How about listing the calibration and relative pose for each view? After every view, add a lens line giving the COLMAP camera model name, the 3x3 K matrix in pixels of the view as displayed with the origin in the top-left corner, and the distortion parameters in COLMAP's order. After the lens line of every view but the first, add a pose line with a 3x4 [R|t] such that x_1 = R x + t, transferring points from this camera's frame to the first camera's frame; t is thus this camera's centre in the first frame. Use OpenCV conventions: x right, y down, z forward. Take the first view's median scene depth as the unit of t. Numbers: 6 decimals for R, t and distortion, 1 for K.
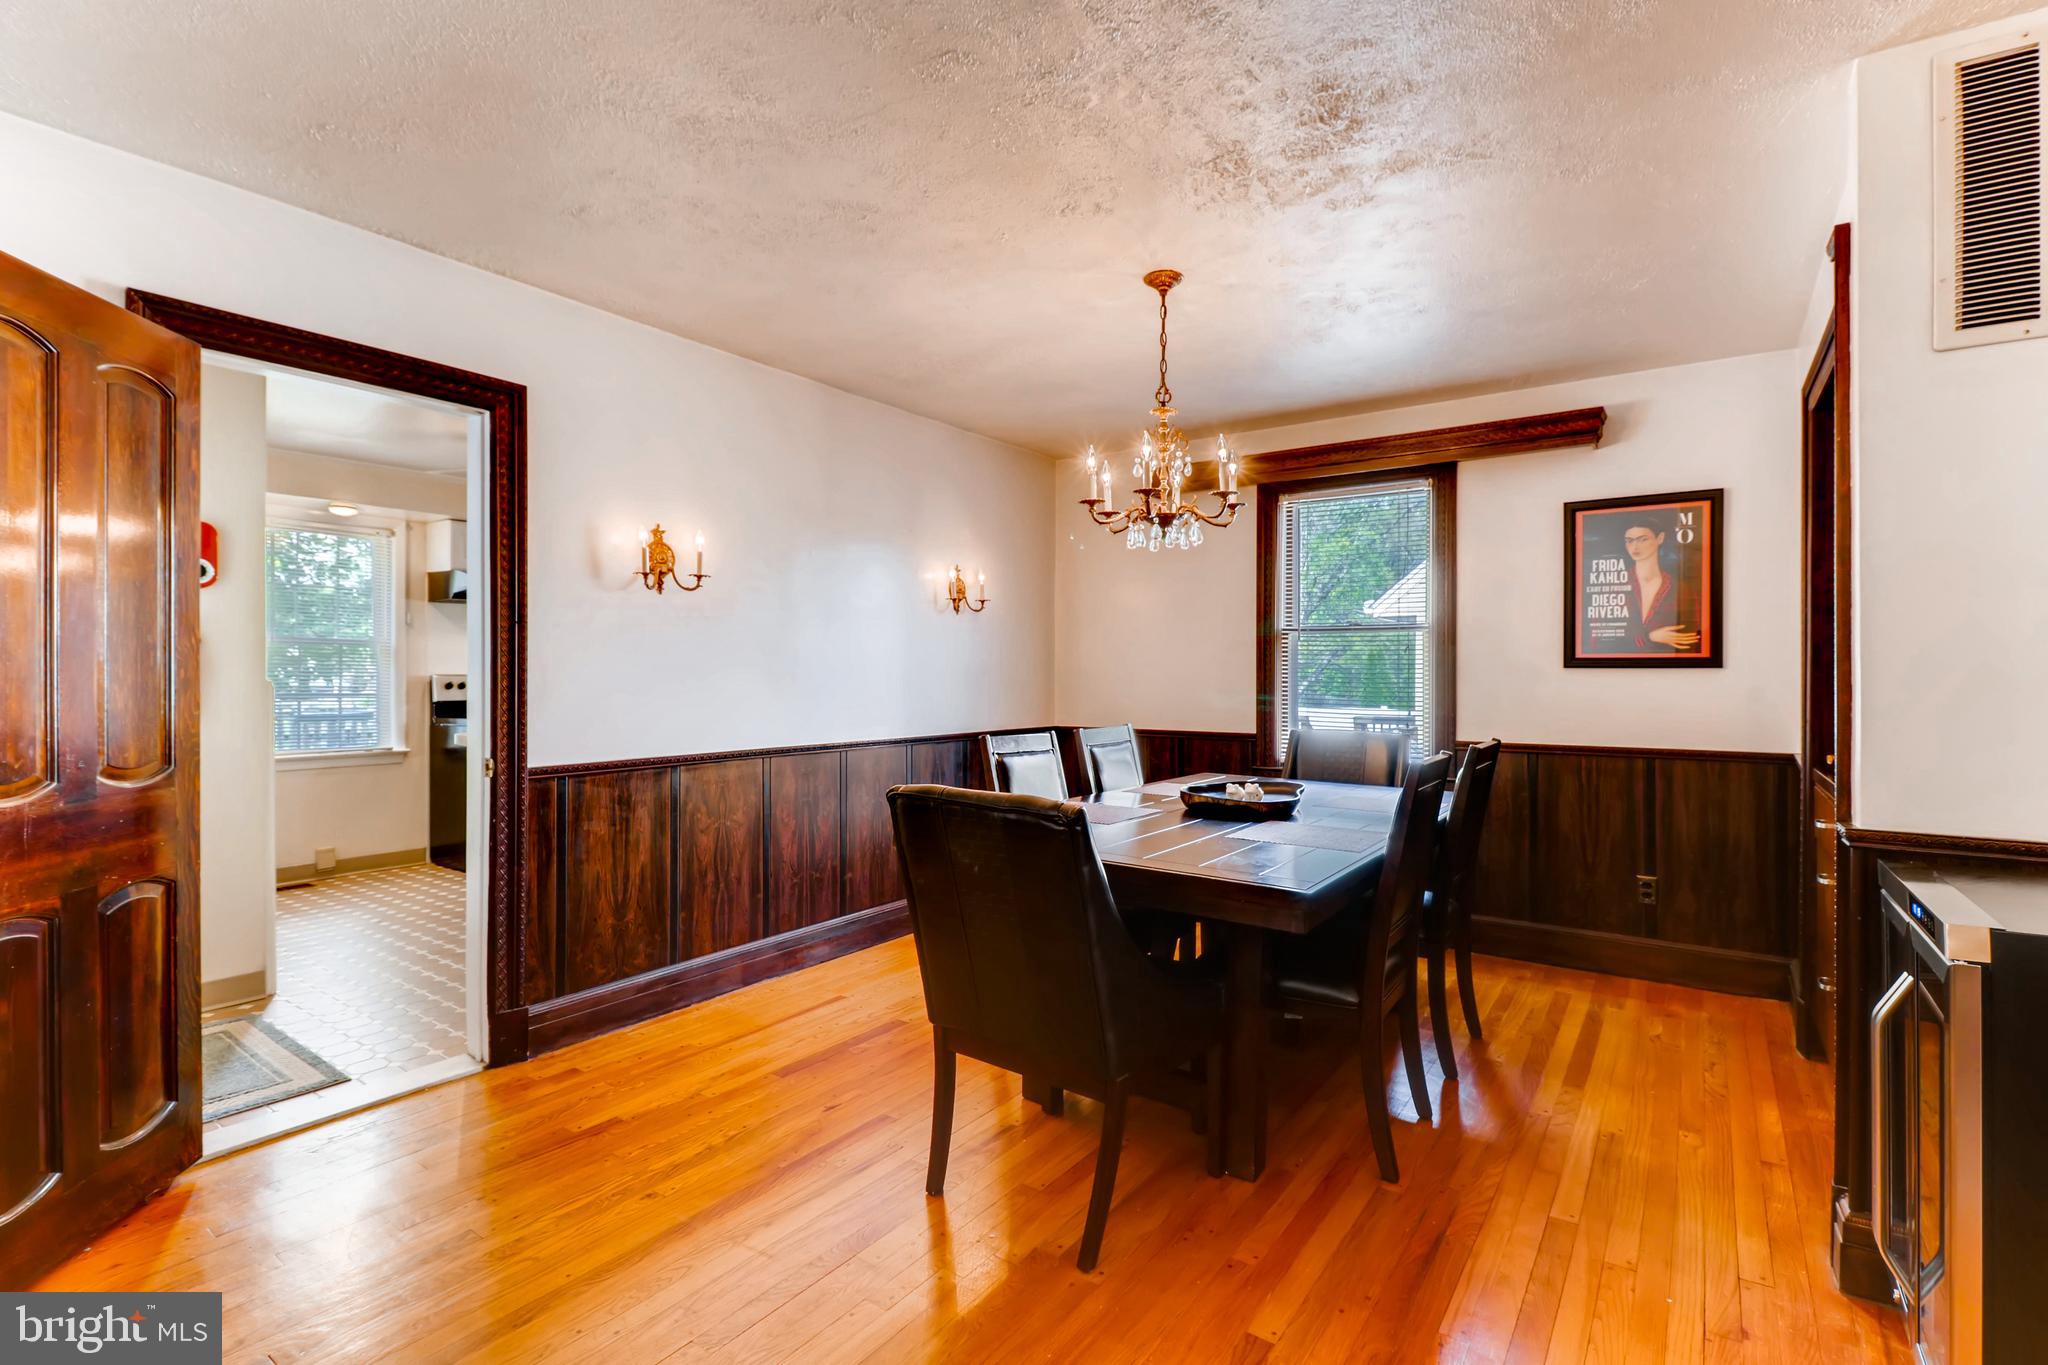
lens RADIAL K [[948.5, 0, 1039.0], [0, 948.5, 680.2], [0, 0, 1]] dist [0.001267, -0.002350]
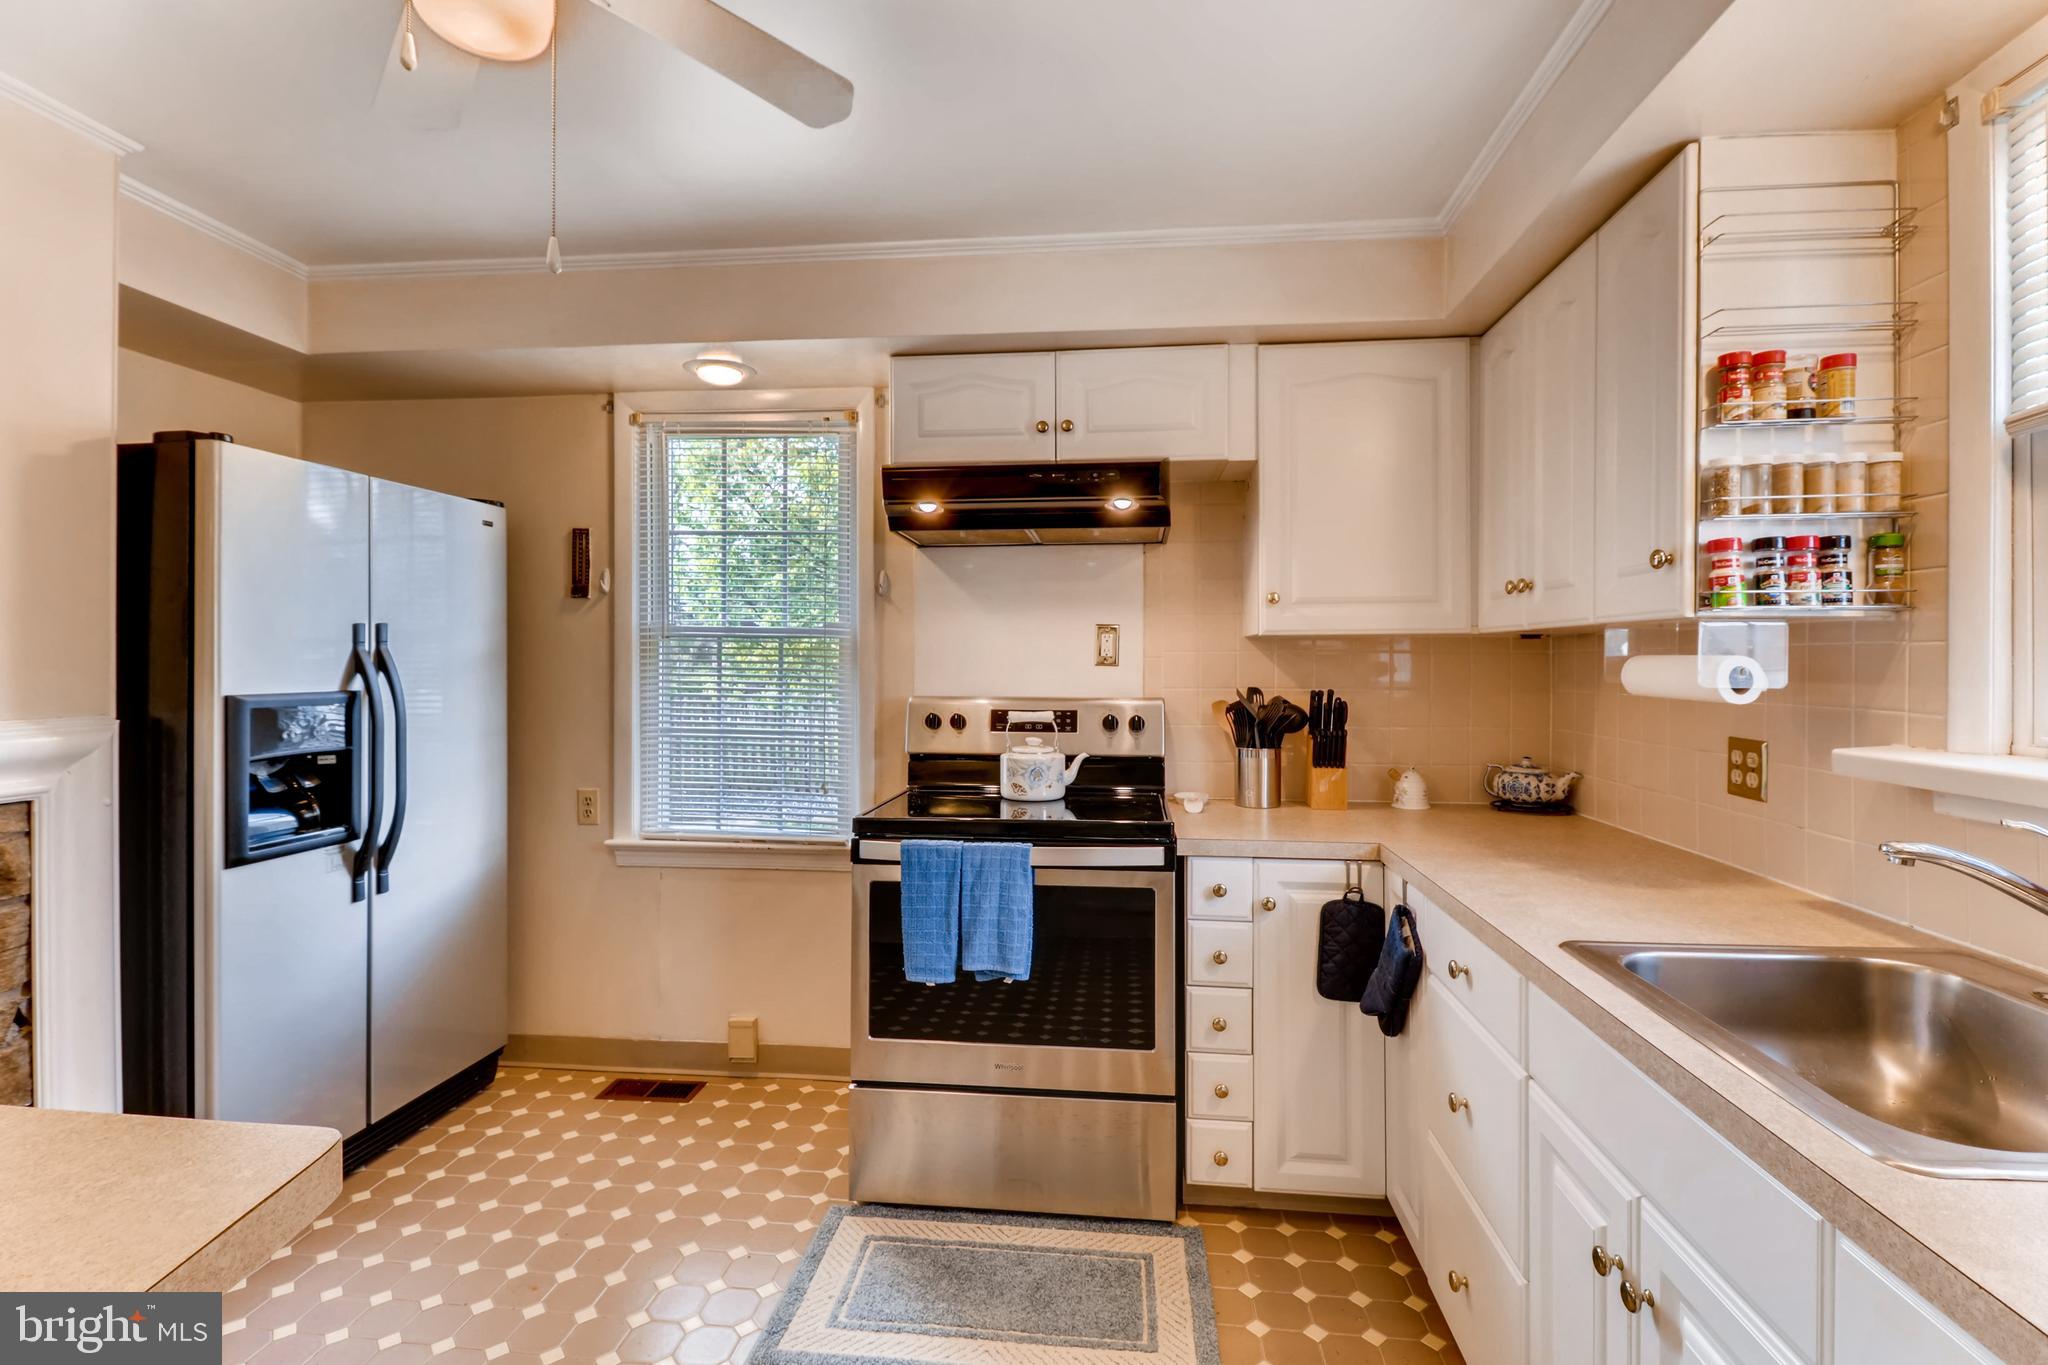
lens RADIAL K [[948.5, 0, 1033.3], [0, 948.5, 662.6], [0, 0, 1]] dist [0.001267, -0.002350]
pose [[0.491029, 0.000106, -0.871143, -0.192470], [-0.005832, 0.999978, -0.003165, -0.022436], [0.871124, 0.006635, 0.491018, 0.826607]]
